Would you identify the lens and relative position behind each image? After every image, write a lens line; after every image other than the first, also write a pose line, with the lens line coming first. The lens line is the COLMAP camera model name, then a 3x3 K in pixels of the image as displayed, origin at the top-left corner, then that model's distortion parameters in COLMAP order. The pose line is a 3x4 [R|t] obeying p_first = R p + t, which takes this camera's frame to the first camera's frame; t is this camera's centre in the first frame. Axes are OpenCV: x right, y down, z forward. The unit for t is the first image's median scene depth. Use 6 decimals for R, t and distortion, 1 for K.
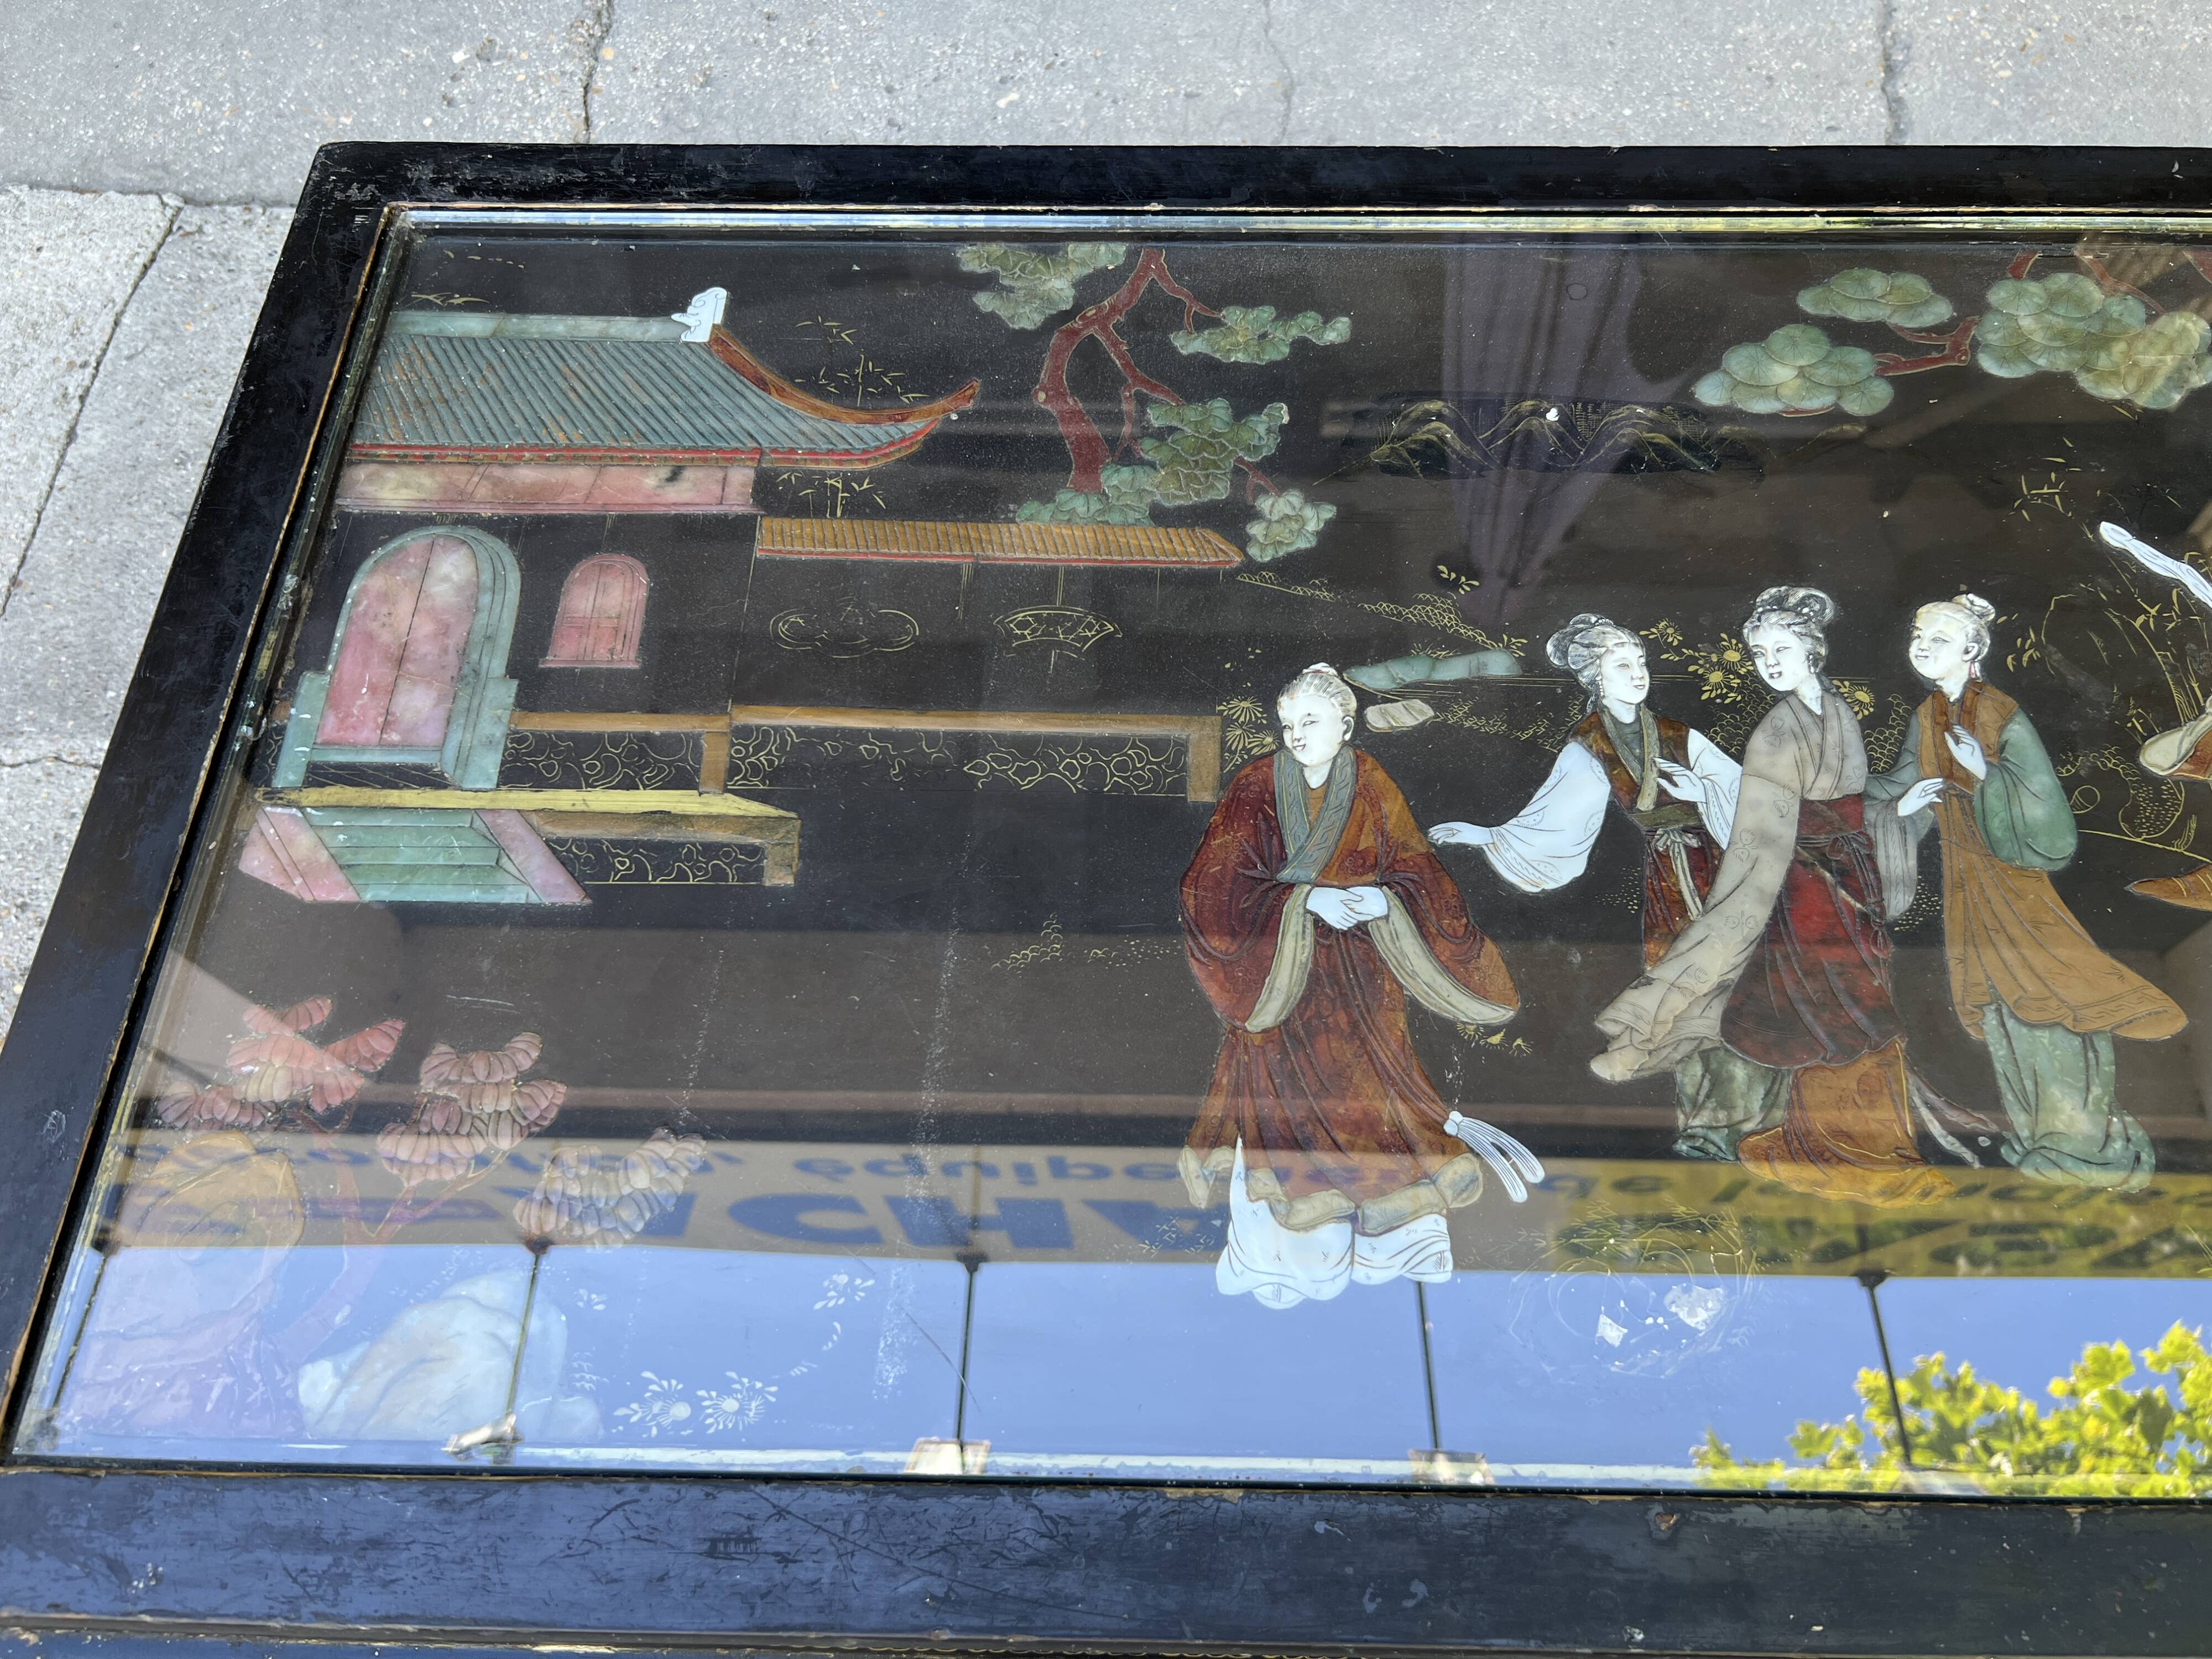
lens RADIAL K [[1689.8, 0, 1118.0], [0, 1689.8, 817.2], [0, 0, 1]] dist [0.044915, -0.060074]
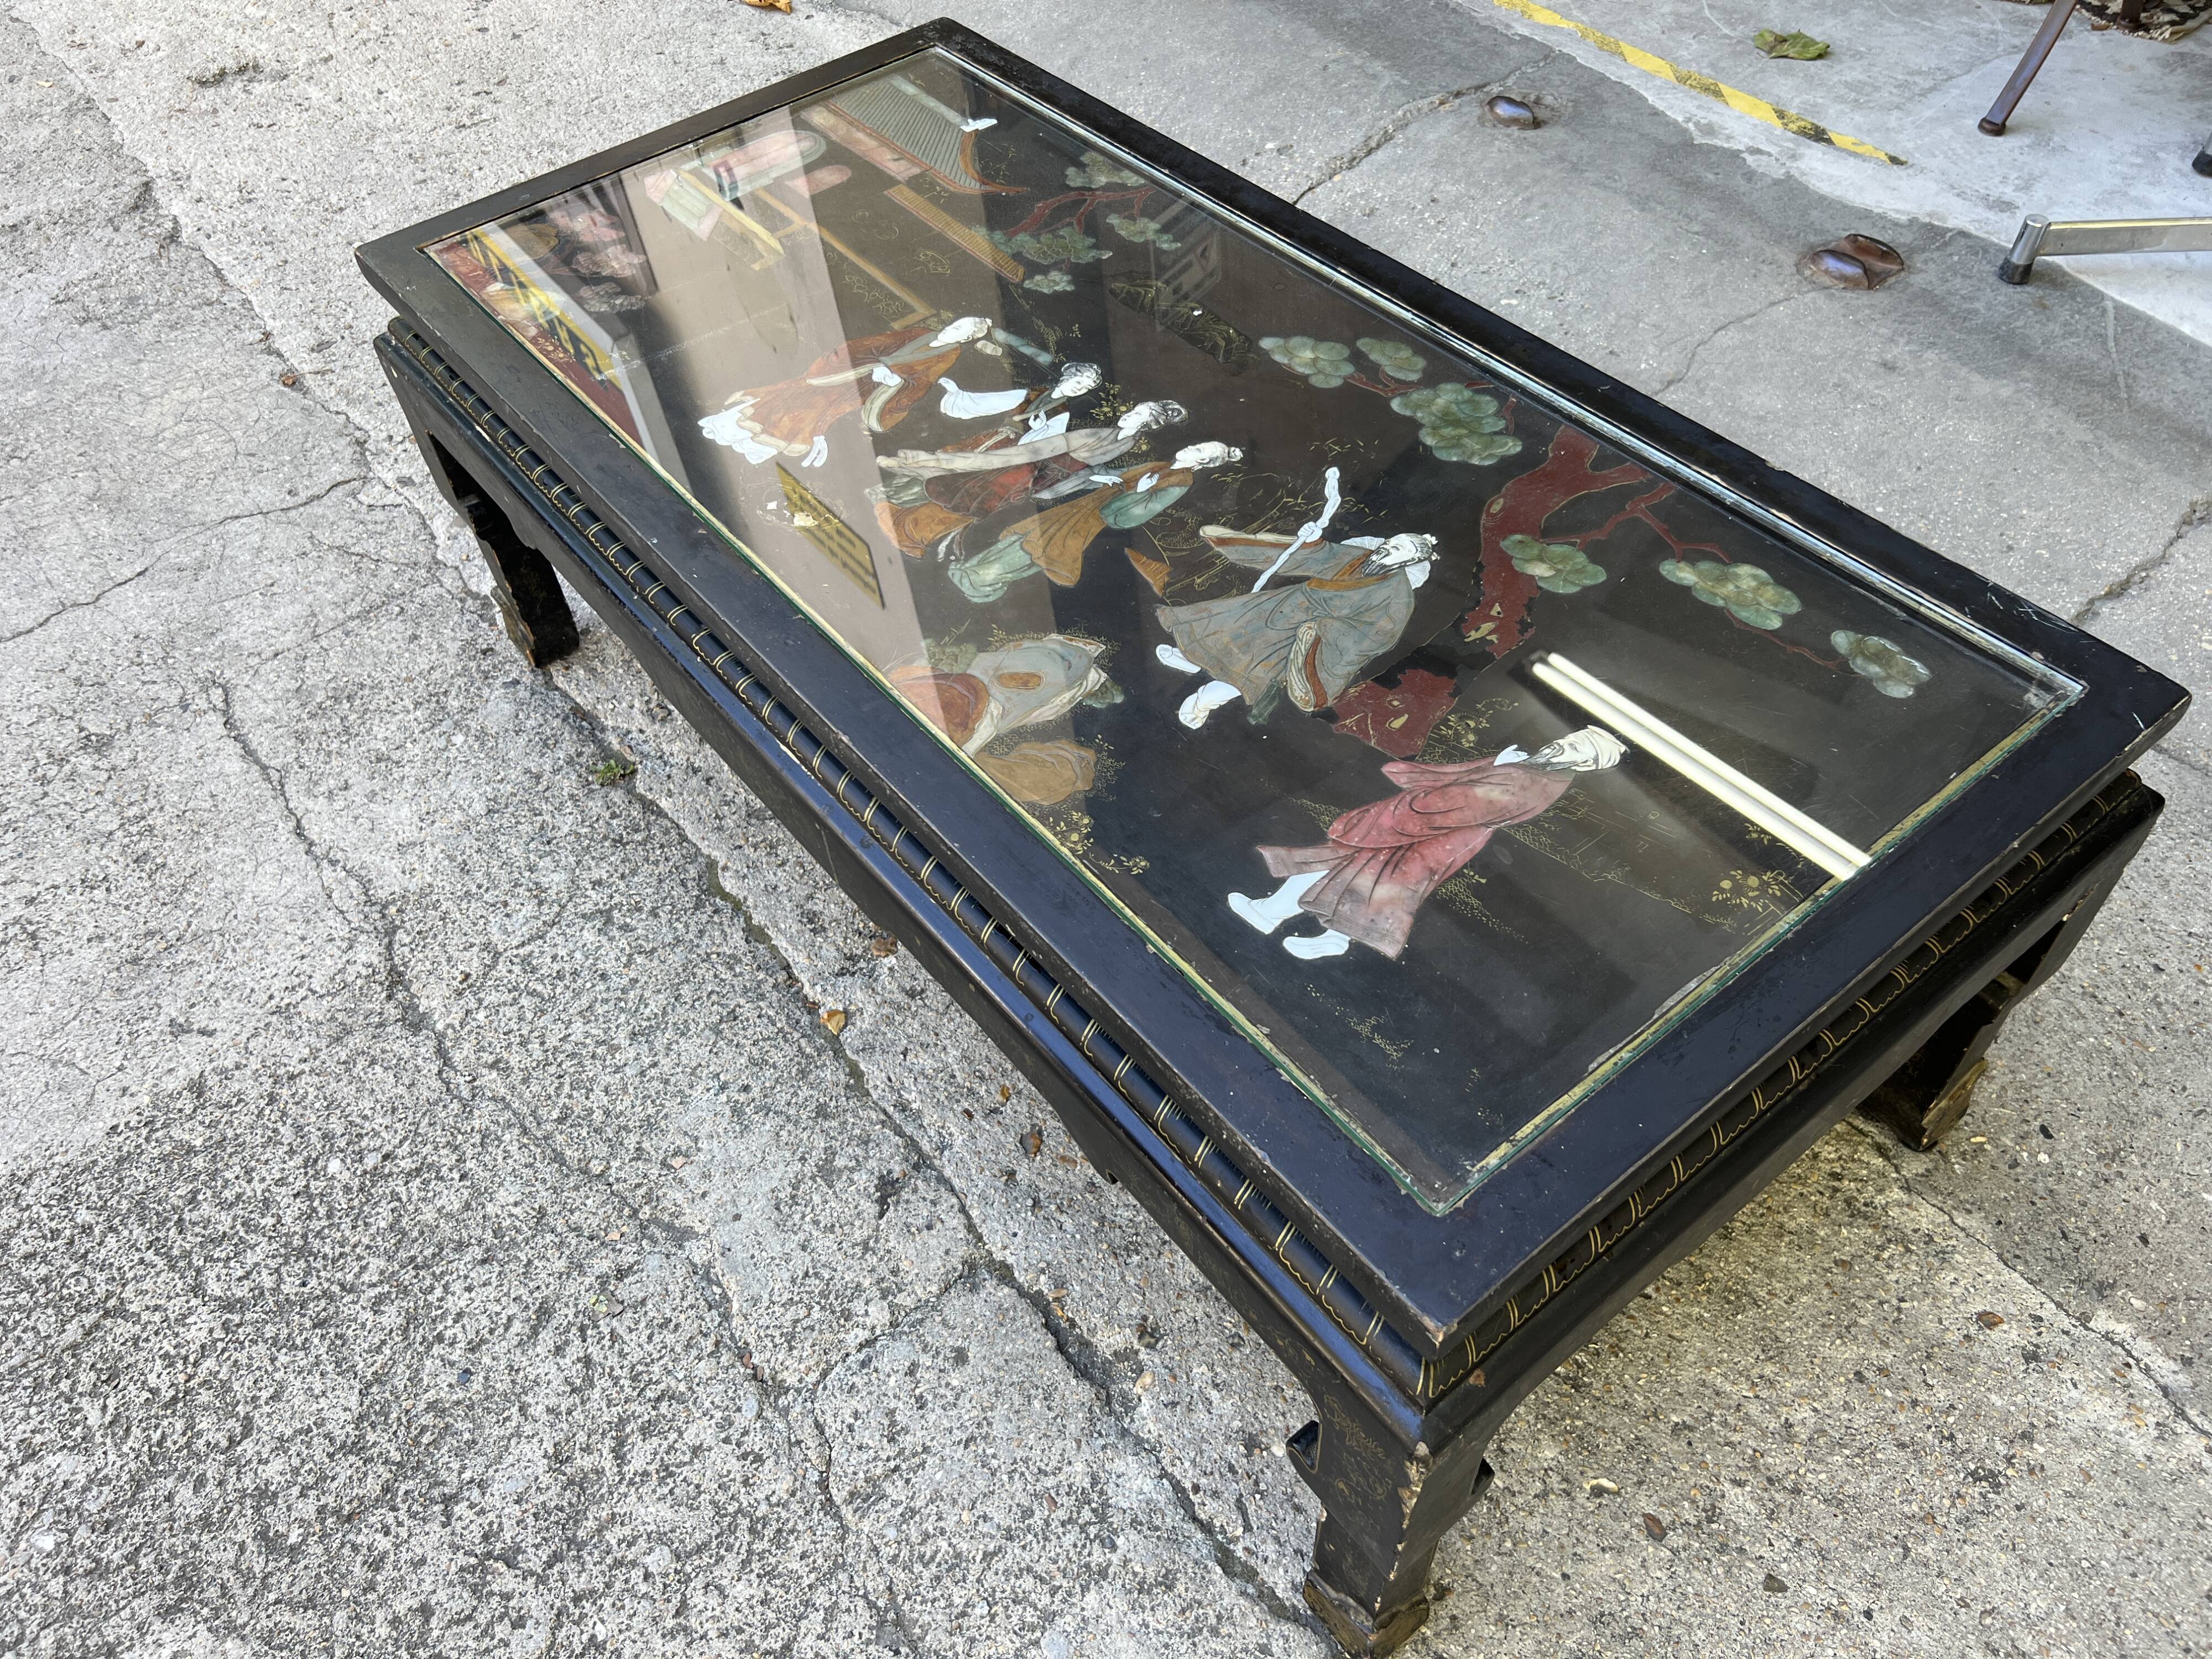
lens RADIAL K [[1689.8, 0, 1086.0], [0, 1689.8, 819.8], [0, 0, 1]] dist [0.044915, -0.060074]
pose [[0.631974, 0.568022, -0.527218, 1.581856], [-0.656372, 0.754004, 0.025570, 0.229473], [0.412049, 0.329892, 0.849345, -0.476133]]
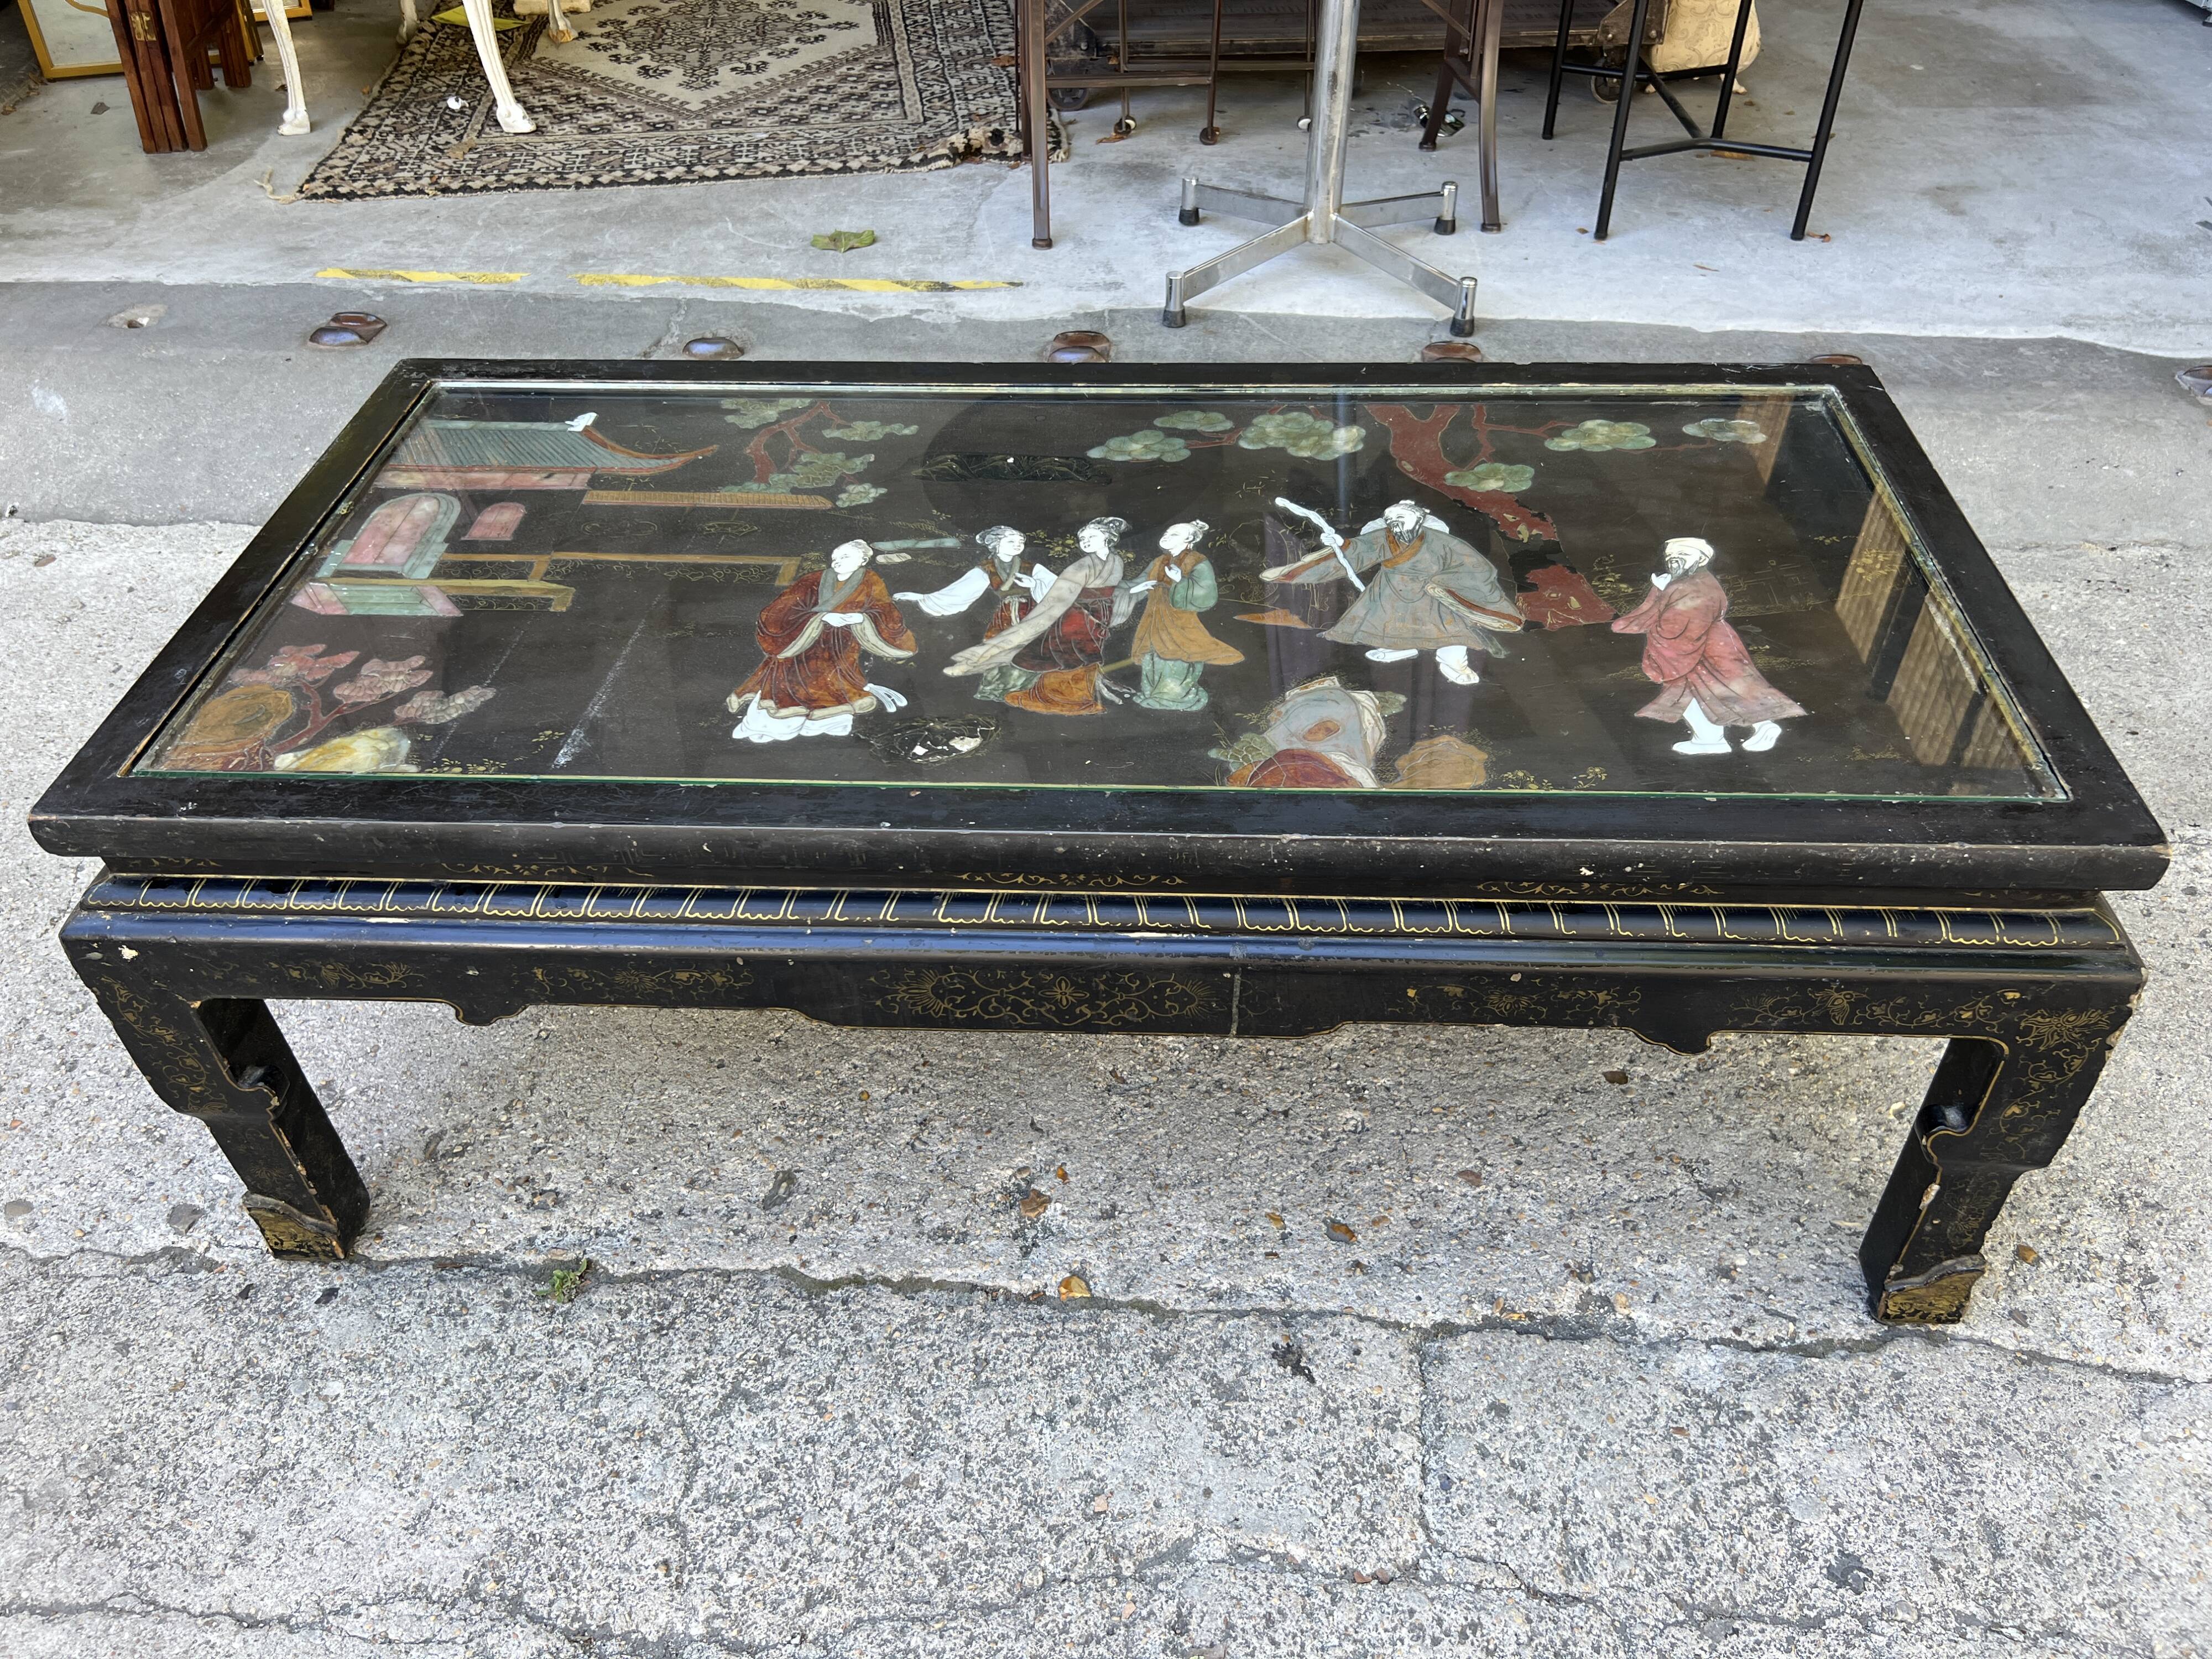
lens RADIAL K [[1689.8, 0, 1116.5], [0, 1689.8, 846.3], [0, 0, 1]] dist [0.044915, -0.060074]
pose [[0.999268, 0.017861, -0.033831, 0.480784], [-0.028265, 0.940627, -0.338263, 0.876097], [0.025781, 0.338971, 0.940443, -0.692689]]
